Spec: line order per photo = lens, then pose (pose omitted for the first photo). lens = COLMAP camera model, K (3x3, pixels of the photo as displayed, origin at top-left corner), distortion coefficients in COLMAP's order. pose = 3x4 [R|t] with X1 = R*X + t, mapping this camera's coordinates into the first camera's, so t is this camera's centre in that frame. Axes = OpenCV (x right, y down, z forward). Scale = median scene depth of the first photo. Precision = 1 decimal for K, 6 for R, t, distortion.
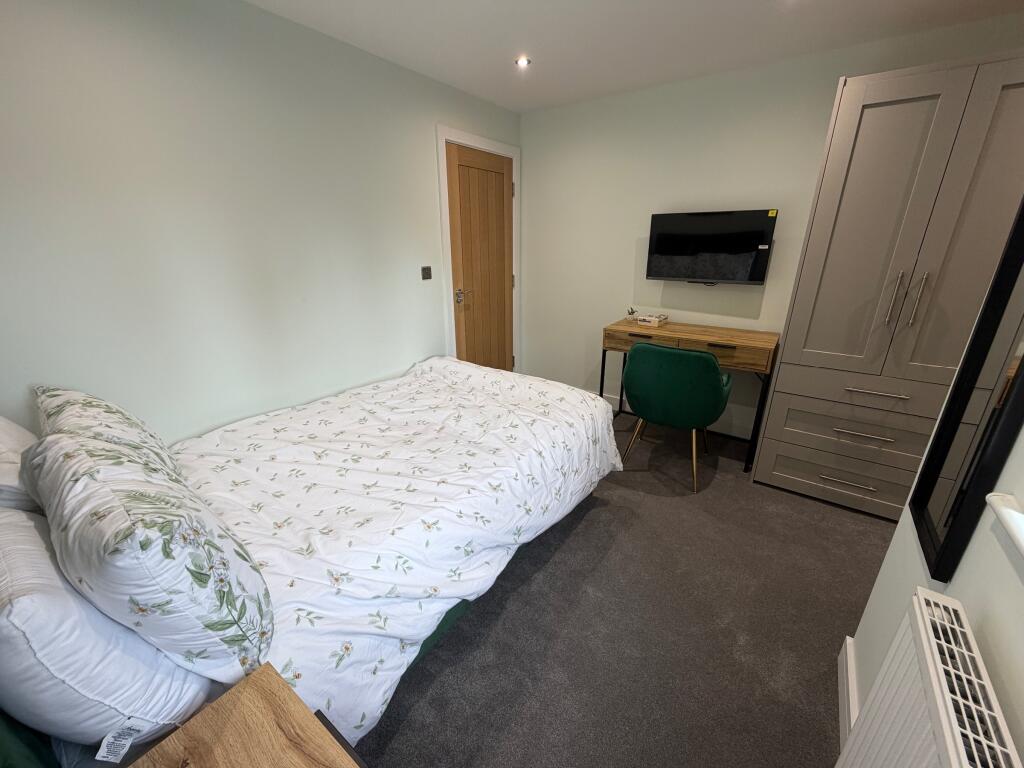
lens RADIAL K [[405.3, 0, 511.7], [0, 405.3, 384.4], [0, 0, 1]] dist [-0.000192, -0.000192]
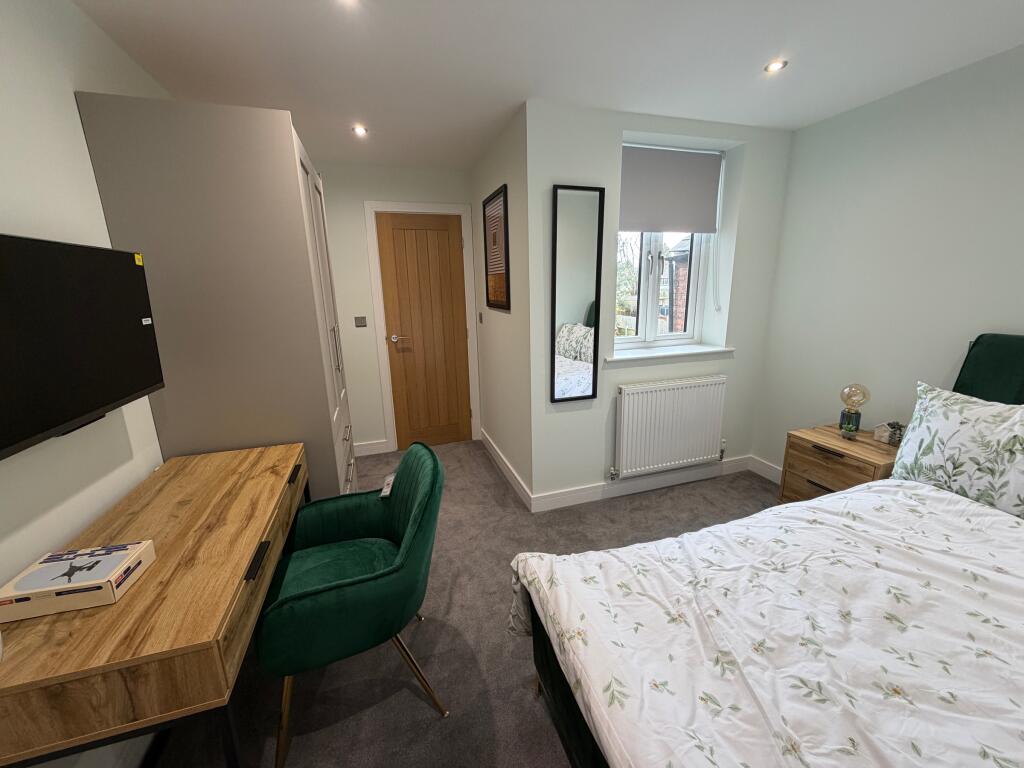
lens RADIAL K [[405.3, 0, 510.2], [0, 405.3, 384.2], [0, 0, 1]] dist [-0.000192, -0.000192]
pose [[-0.799752, -0.115583, 0.589098, -0.102449], [0.228087, 0.849205, 0.476264, -0.576141], [-0.555313, 0.515259, -0.652790, 1.562534]]
